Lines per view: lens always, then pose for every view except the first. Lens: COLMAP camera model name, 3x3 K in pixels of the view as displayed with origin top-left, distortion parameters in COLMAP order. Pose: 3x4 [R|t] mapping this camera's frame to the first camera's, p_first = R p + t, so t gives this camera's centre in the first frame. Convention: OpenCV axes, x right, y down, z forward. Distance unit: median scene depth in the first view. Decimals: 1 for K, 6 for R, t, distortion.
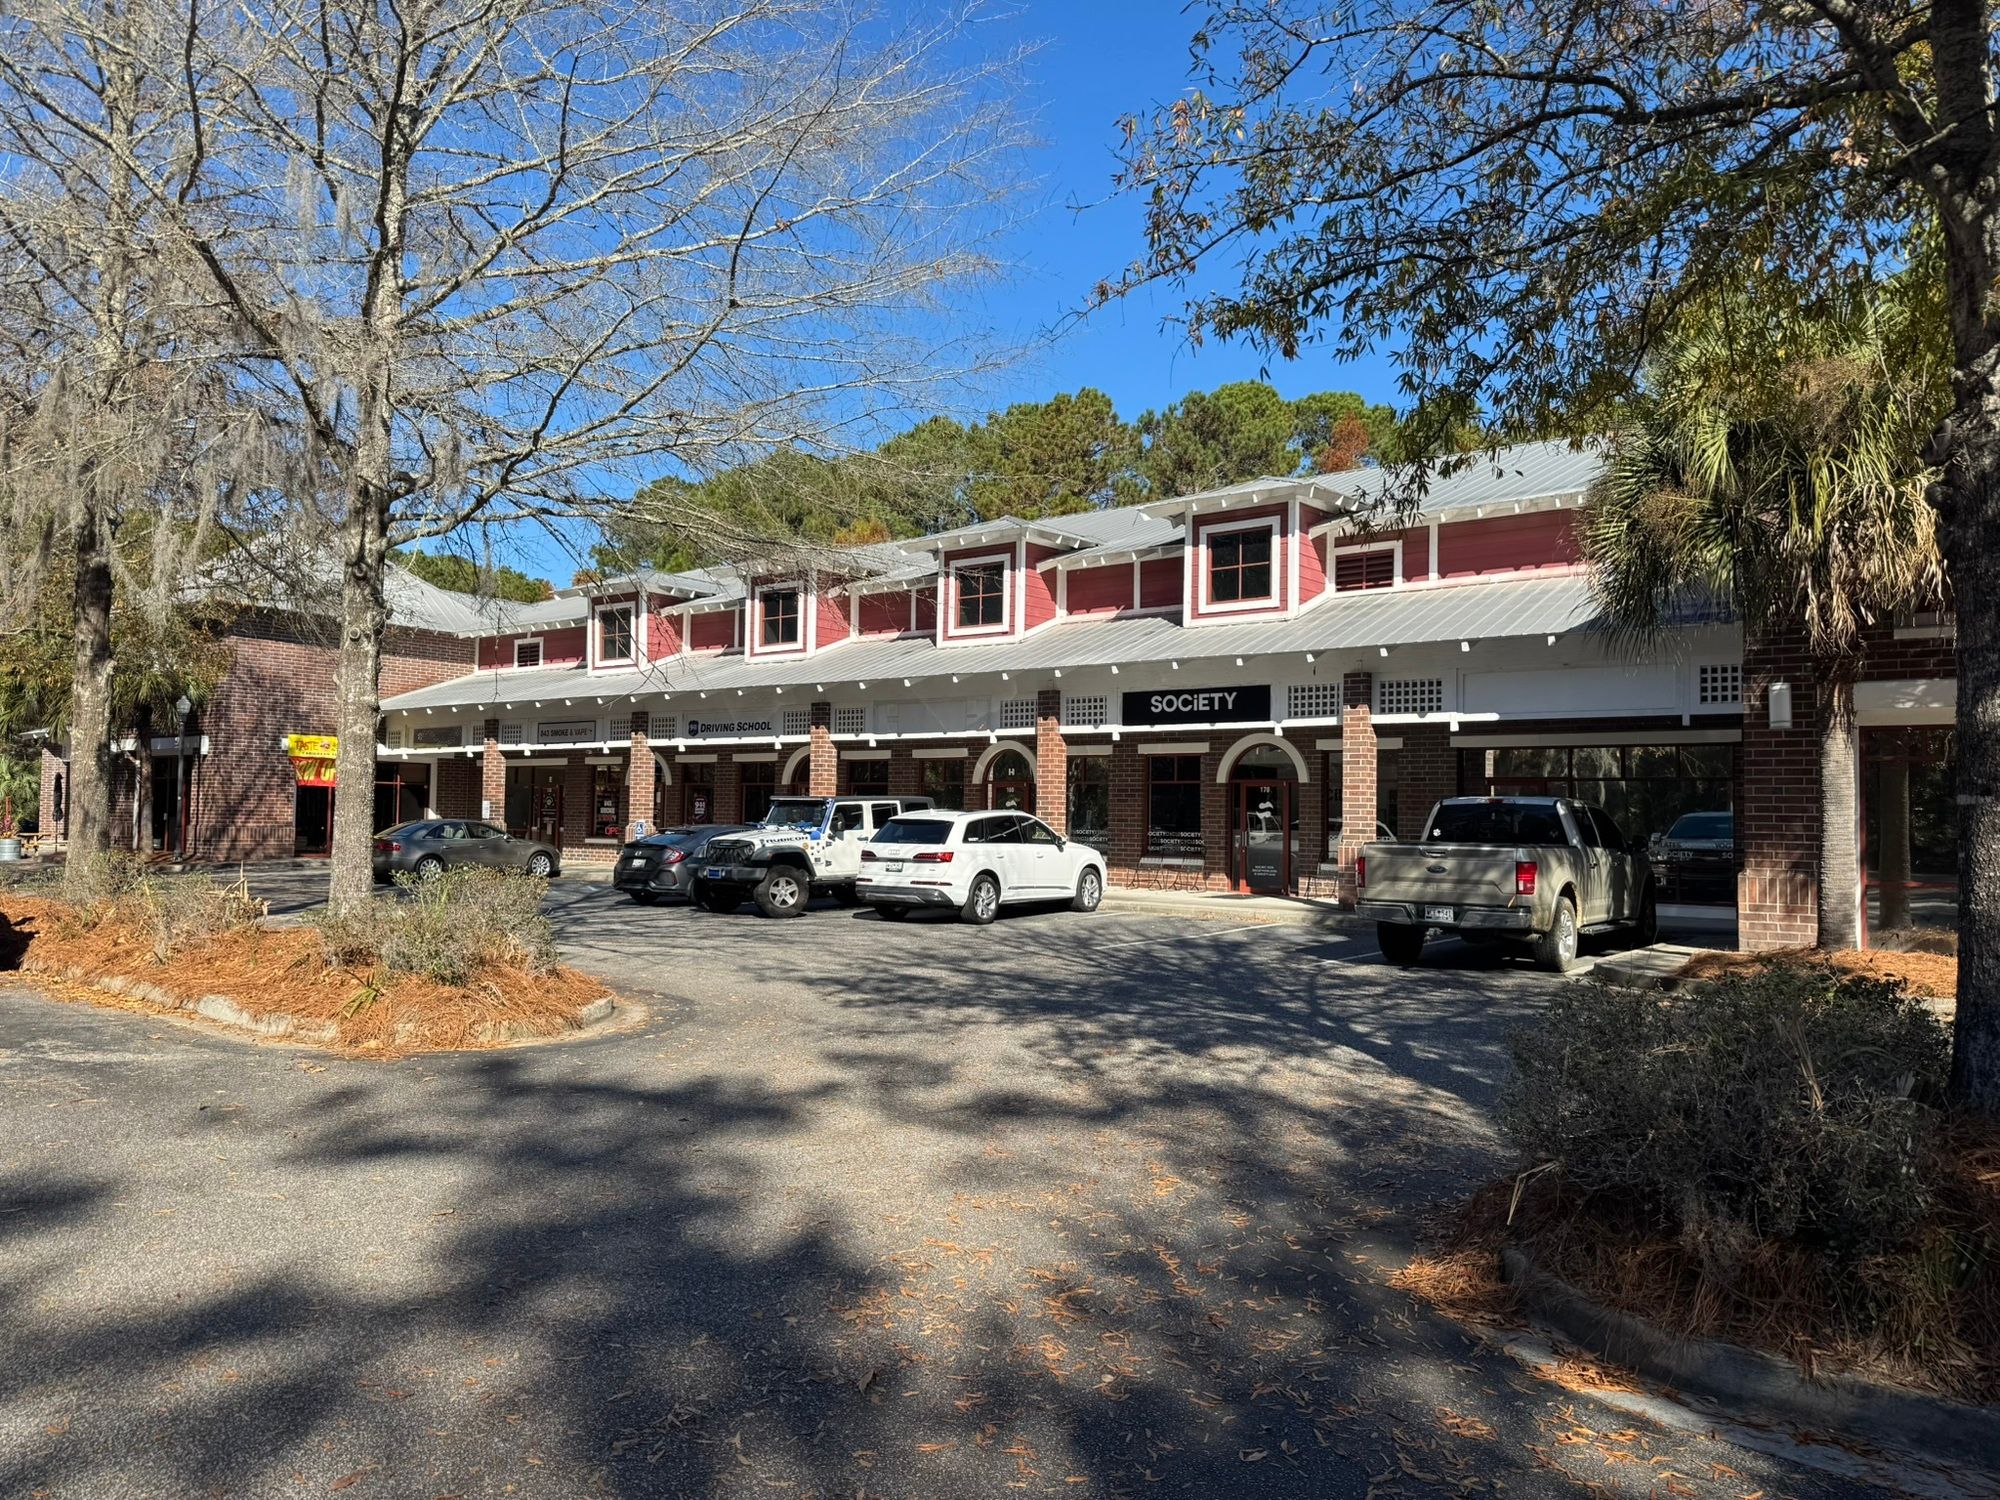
lens RADIAL K [[1405.7, 0, 1000.0], [0, 1405.7, 750.0], [0, 0, 1]] dist [0.182847, -0.444564]
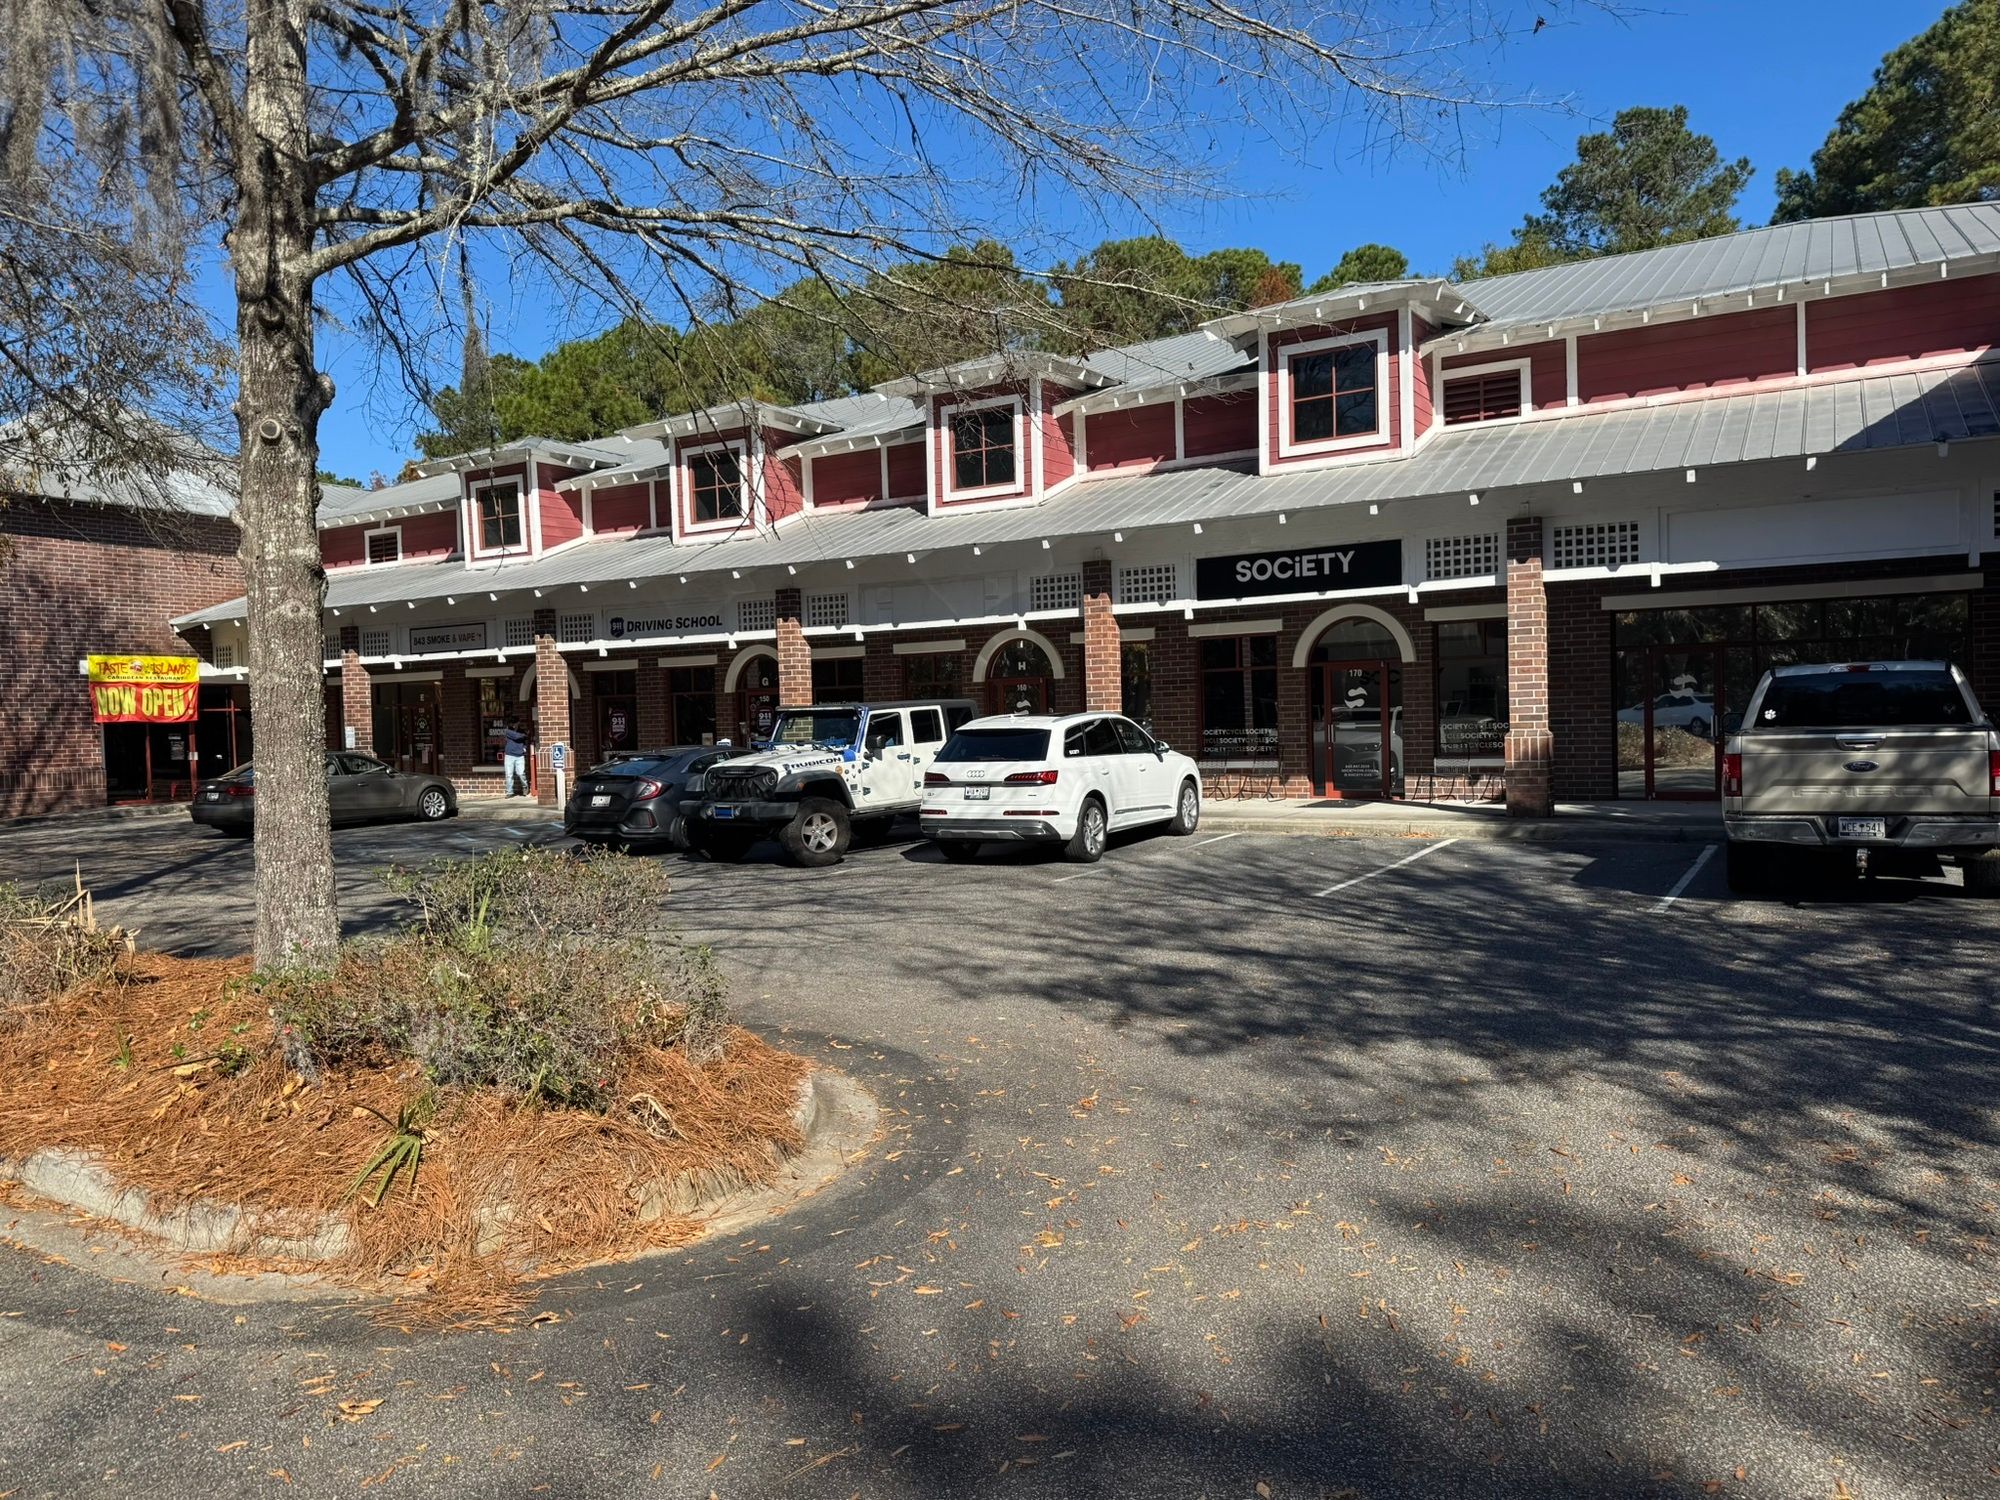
lens RADIAL K [[1401.4, 0, 1000.0], [0, 1401.4, 750.0], [0, 0, 1]] dist [0.137483, -0.247185]
pose [[0.992387, -0.046757, 0.113939, -0.117535], [0.038482, 0.996532, 0.073772, 0.004105], [-0.116994, -0.068826, 0.990745, 0.206229]]
